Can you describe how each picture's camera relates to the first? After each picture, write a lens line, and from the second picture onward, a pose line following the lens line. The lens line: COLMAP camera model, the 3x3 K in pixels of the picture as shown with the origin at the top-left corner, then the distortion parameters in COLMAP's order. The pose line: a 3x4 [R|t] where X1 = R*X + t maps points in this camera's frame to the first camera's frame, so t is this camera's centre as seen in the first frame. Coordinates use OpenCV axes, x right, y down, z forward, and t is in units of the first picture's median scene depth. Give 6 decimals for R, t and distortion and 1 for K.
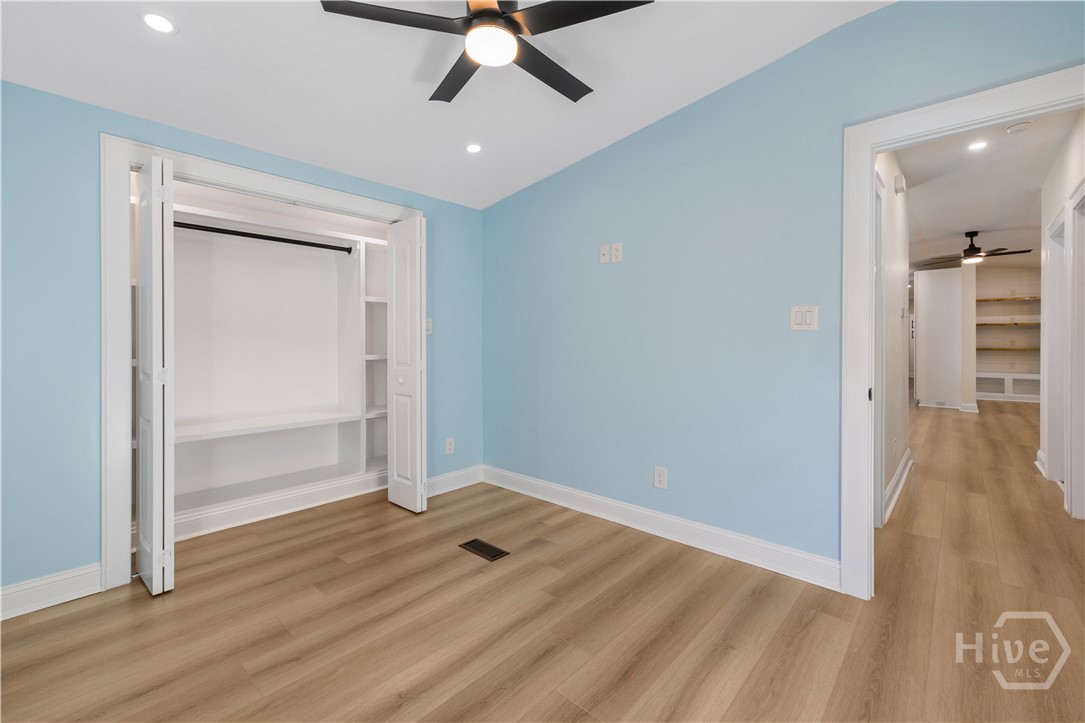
lens RADIAL K [[464.4, 0, 544.9], [0, 464.4, 348.2], [0, 0, 1]] dist [0.001862, 0.000275]
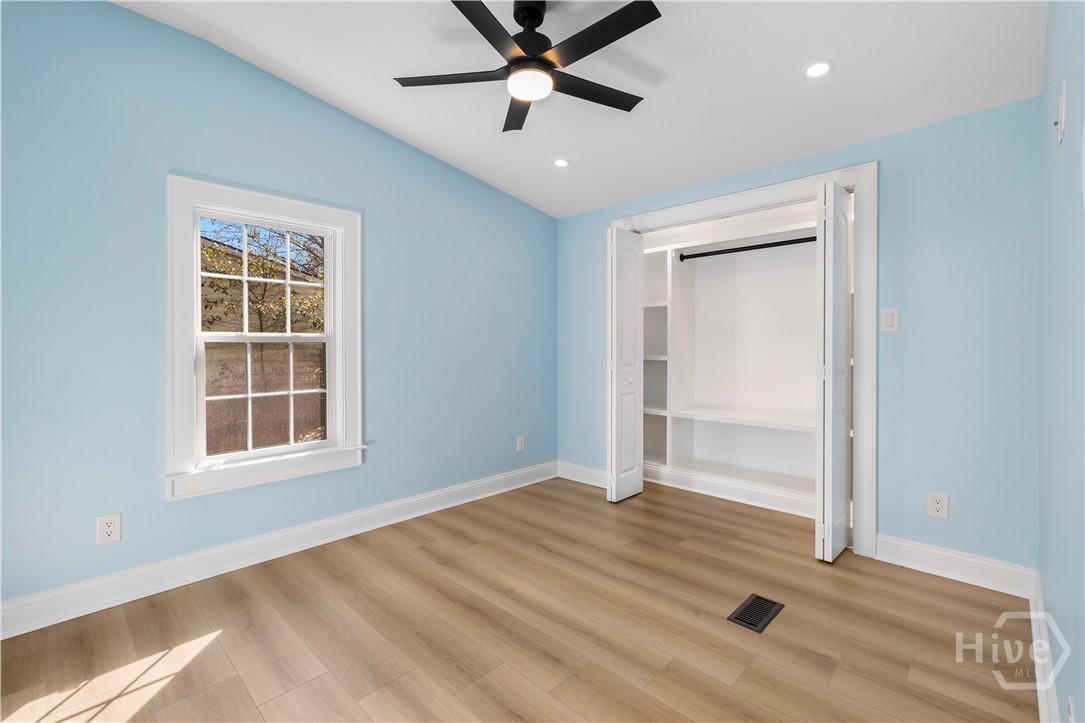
lens RADIAL K [[476.9, 0, 542.5], [0, 476.9, 361.5], [0, 0, 1]] dist [0.001321, 0.000185]
pose [[-0.048251, 0.030172, -0.998379, 0.840394], [-0.006539, 0.999513, 0.030523, -0.008190], [0.998814, 0.008001, -0.048031, 0.854314]]
